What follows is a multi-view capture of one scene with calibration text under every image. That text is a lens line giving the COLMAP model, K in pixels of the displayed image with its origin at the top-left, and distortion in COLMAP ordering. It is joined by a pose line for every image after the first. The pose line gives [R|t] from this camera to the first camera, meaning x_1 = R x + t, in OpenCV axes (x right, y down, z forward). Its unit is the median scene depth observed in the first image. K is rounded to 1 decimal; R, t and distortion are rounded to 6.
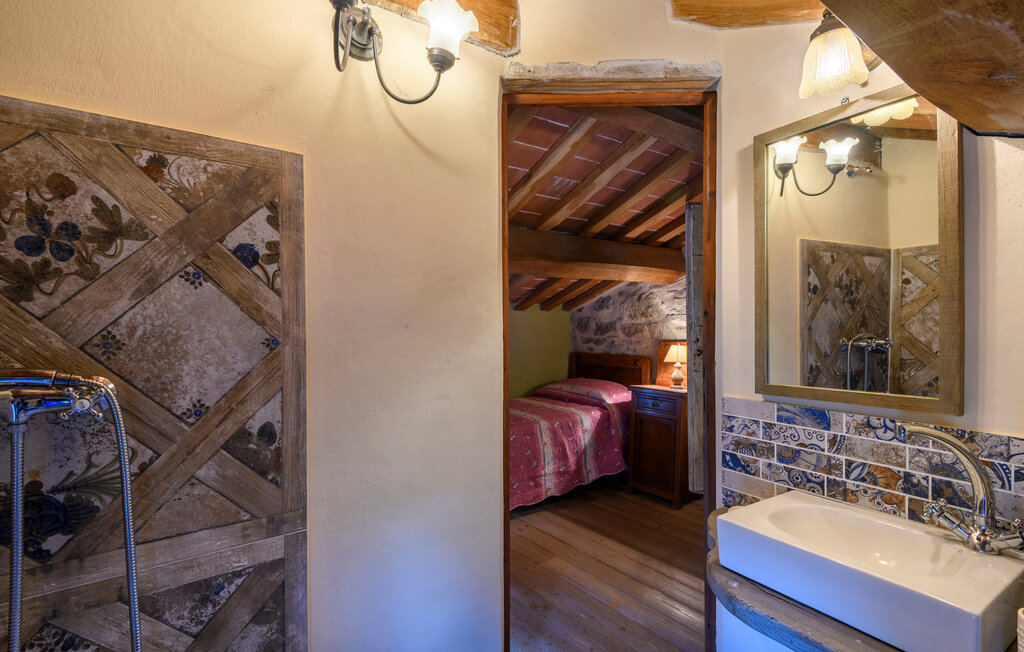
lens RADIAL K [[470.5, 0, 512.0], [0, 470.5, 326.0], [0, 0, 1]] dist [0.000011, 0.000021]
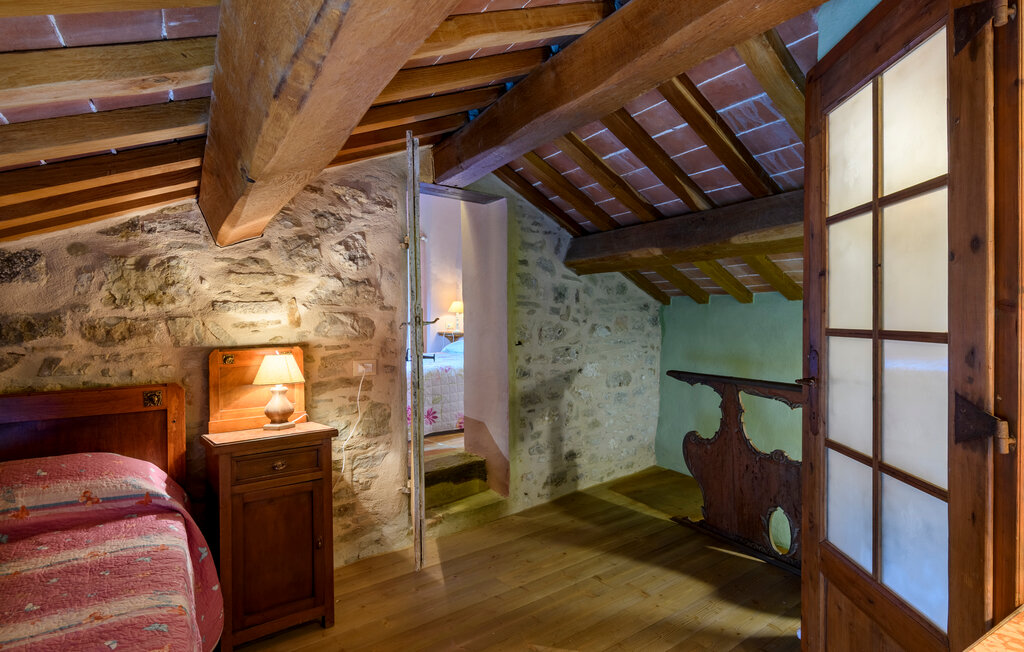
lens RADIAL K [[526.1, 0, 512.0], [0, 526.1, 326.0], [0, 0, 1]] dist [0.000186, 0.000033]
pose [[0.027345, -0.009624, 0.999580, -0.268840], [0.005799, 0.999938, 0.009468, 0.000955], [-0.999609, 0.005538, 0.027399, 0.637366]]
